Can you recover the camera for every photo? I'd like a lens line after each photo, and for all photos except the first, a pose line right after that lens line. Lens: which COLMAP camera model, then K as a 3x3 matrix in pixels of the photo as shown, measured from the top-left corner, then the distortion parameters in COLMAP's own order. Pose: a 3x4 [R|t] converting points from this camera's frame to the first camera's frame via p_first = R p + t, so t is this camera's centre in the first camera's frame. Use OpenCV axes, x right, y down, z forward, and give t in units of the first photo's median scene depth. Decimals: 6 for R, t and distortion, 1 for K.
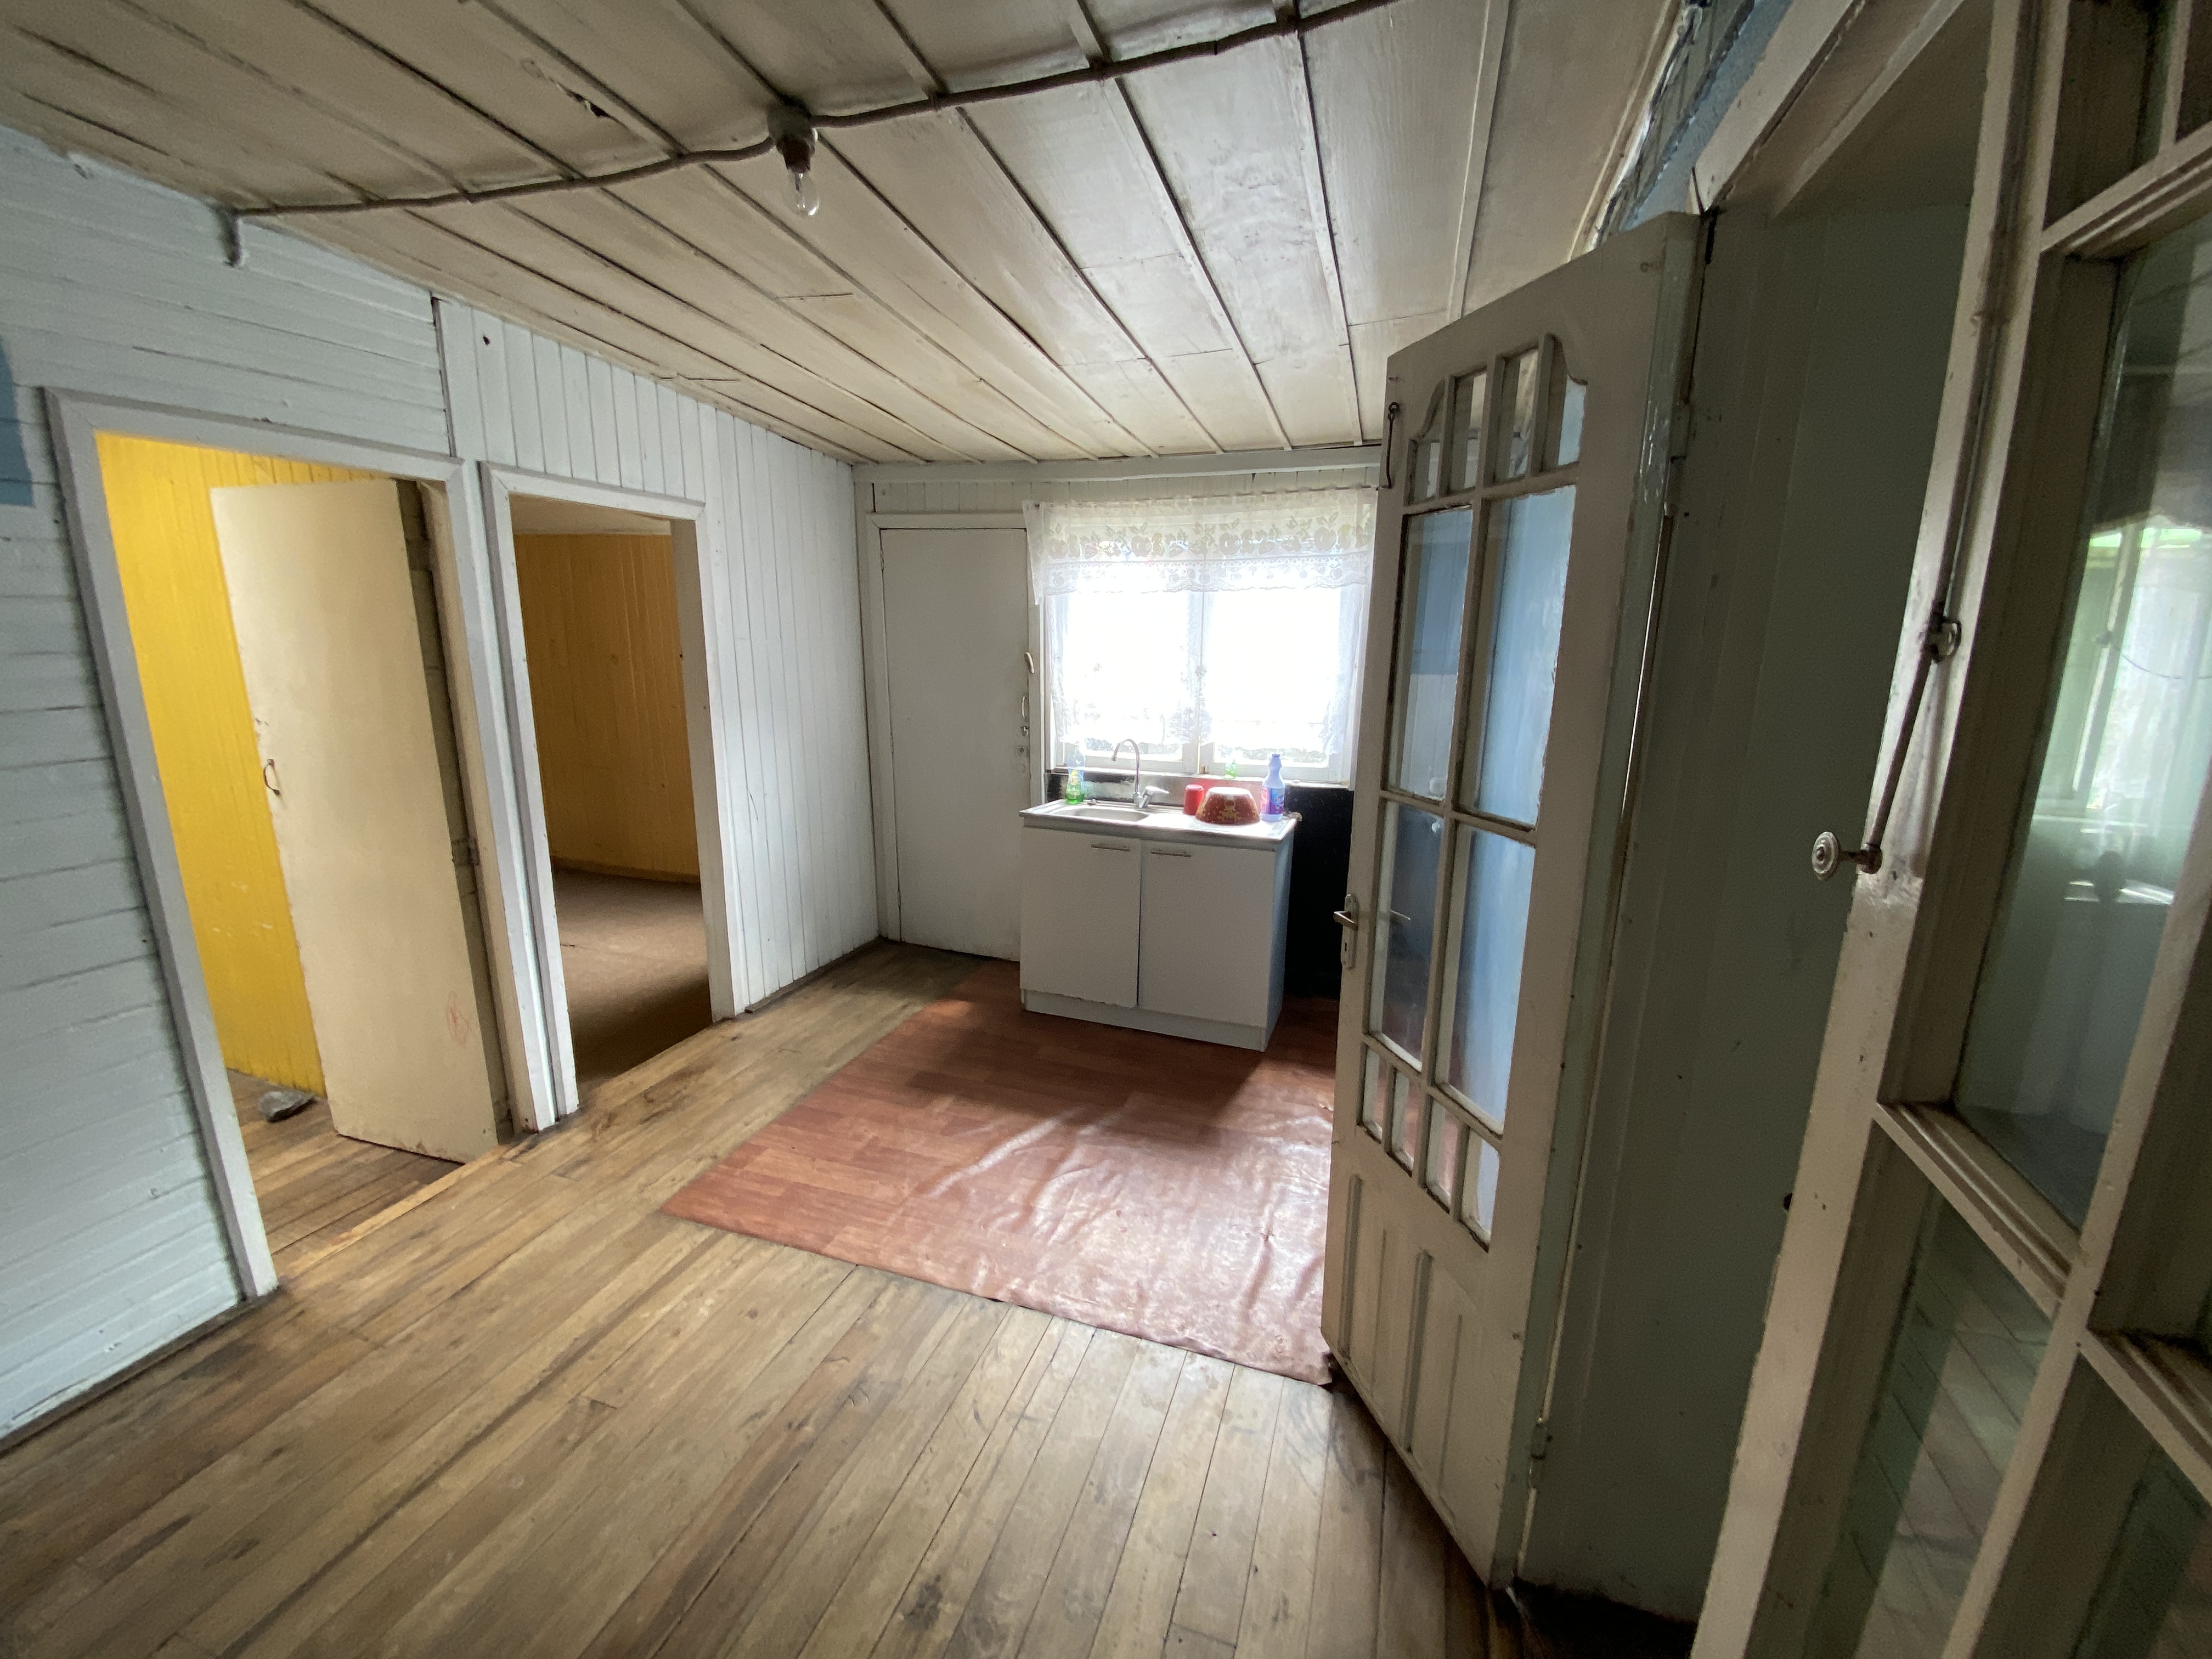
lens RADIAL K [[896.6, 0, 1103.6], [0, 896.6, 827.7], [0, 0, 1]] dist [0.054284, -0.033399]
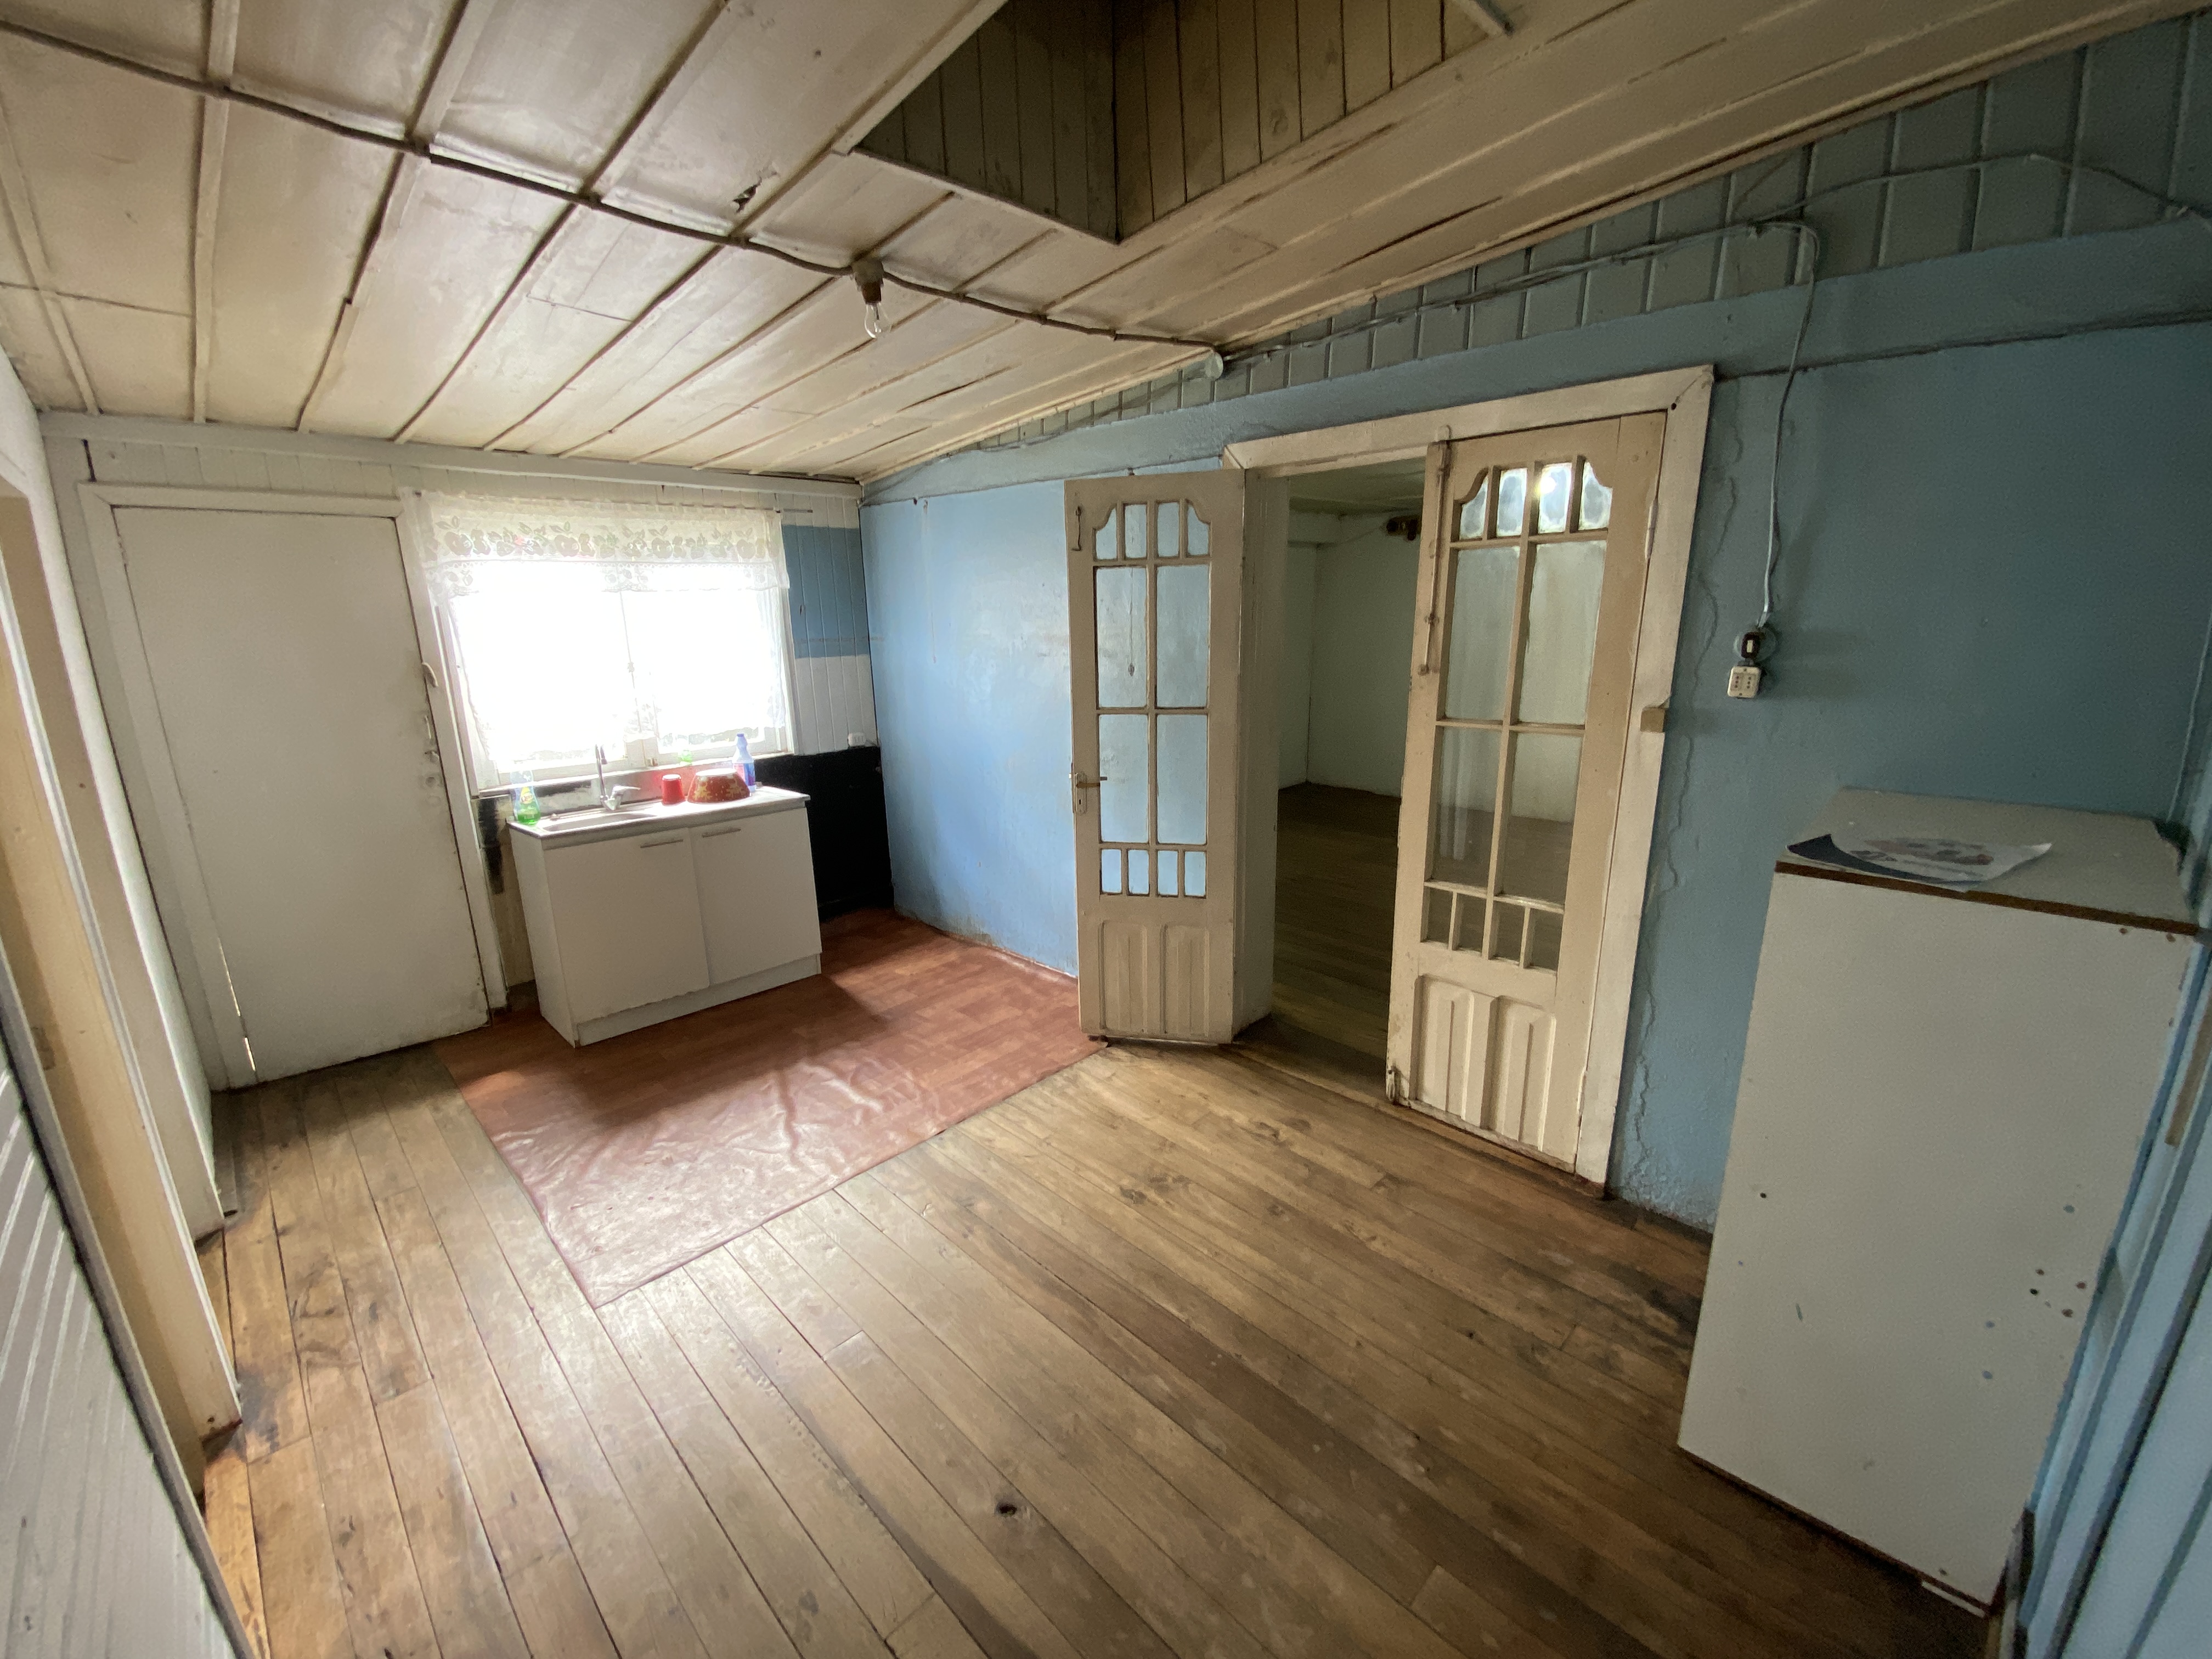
lens RADIAL K [[913.3, 0, 1081.2], [0, 913.3, 825.7], [0, 0, 1]] dist [0.012247, -0.016830]
pose [[0.446772, -0.222839, 0.866451, -0.625128], [0.224182, 0.965469, 0.132709, -0.024710], [-0.866104, 0.134952, 0.481301, 0.075432]]
